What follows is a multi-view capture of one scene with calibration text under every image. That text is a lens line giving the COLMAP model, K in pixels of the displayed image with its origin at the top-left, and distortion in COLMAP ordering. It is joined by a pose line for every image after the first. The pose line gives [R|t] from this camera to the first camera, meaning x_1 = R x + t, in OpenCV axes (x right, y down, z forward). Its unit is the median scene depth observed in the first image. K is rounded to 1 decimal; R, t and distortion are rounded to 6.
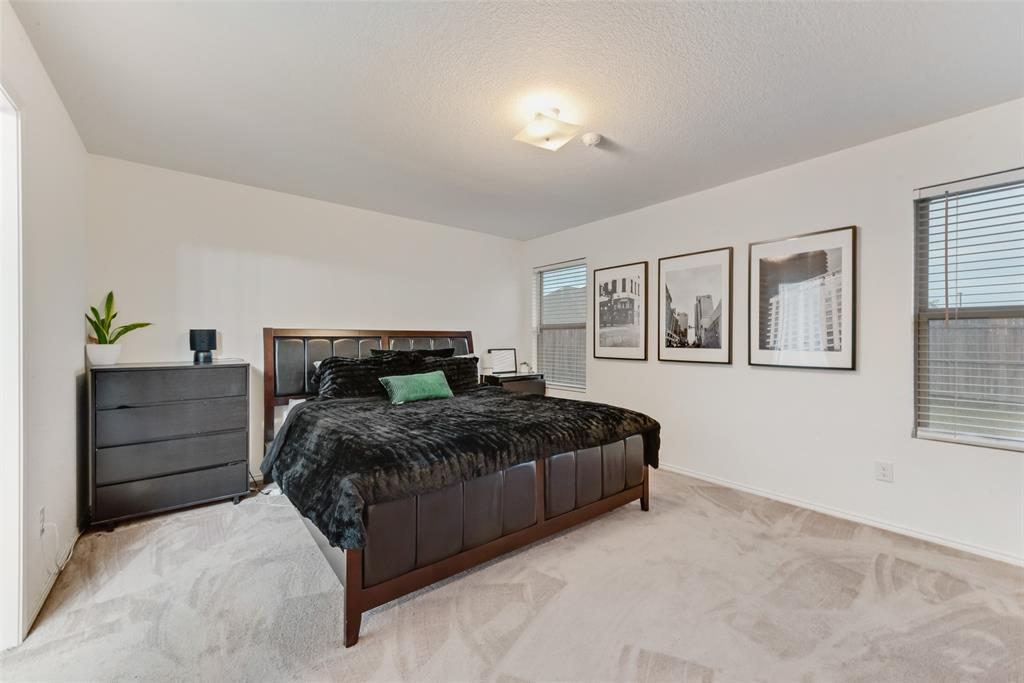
lens RADIAL K [[403.3, 0, 516.5], [0, 403.3, 343.8], [0, 0, 1]] dist [0.014149, -0.002046]
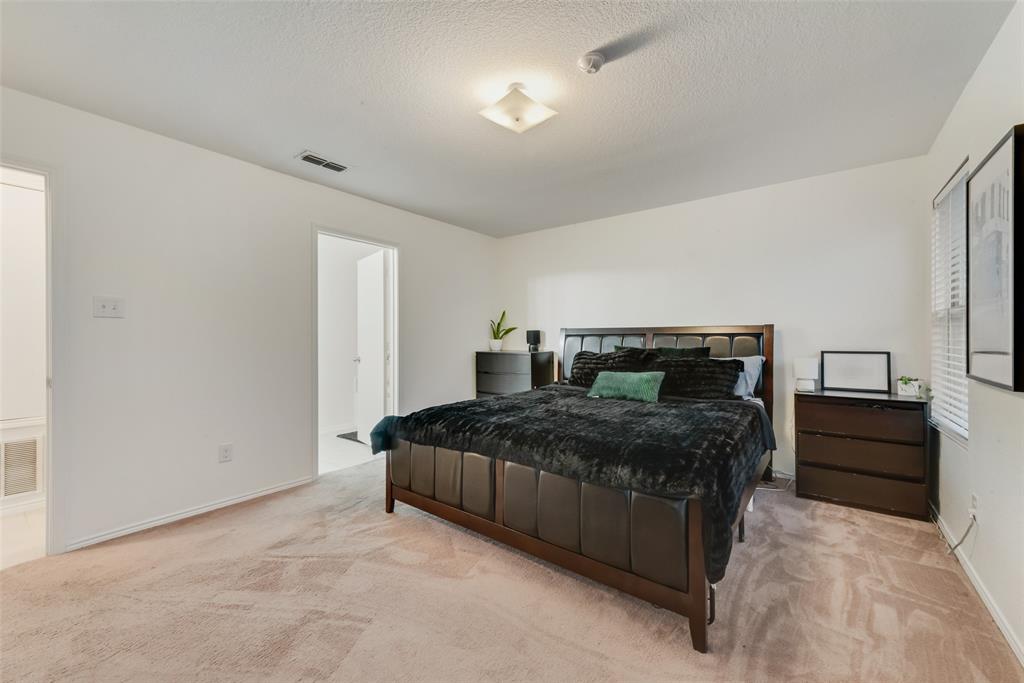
lens RADIAL K [[403.3, 0, 515.9], [0, 403.3, 343.9], [0, 0, 1]] dist [0.014149, -0.002046]
pose [[0.239615, 0.017914, -0.970703, 0.705090], [-0.008191, 0.999831, 0.016430, -0.008082], [0.970833, 0.004014, 0.239721, 0.560431]]
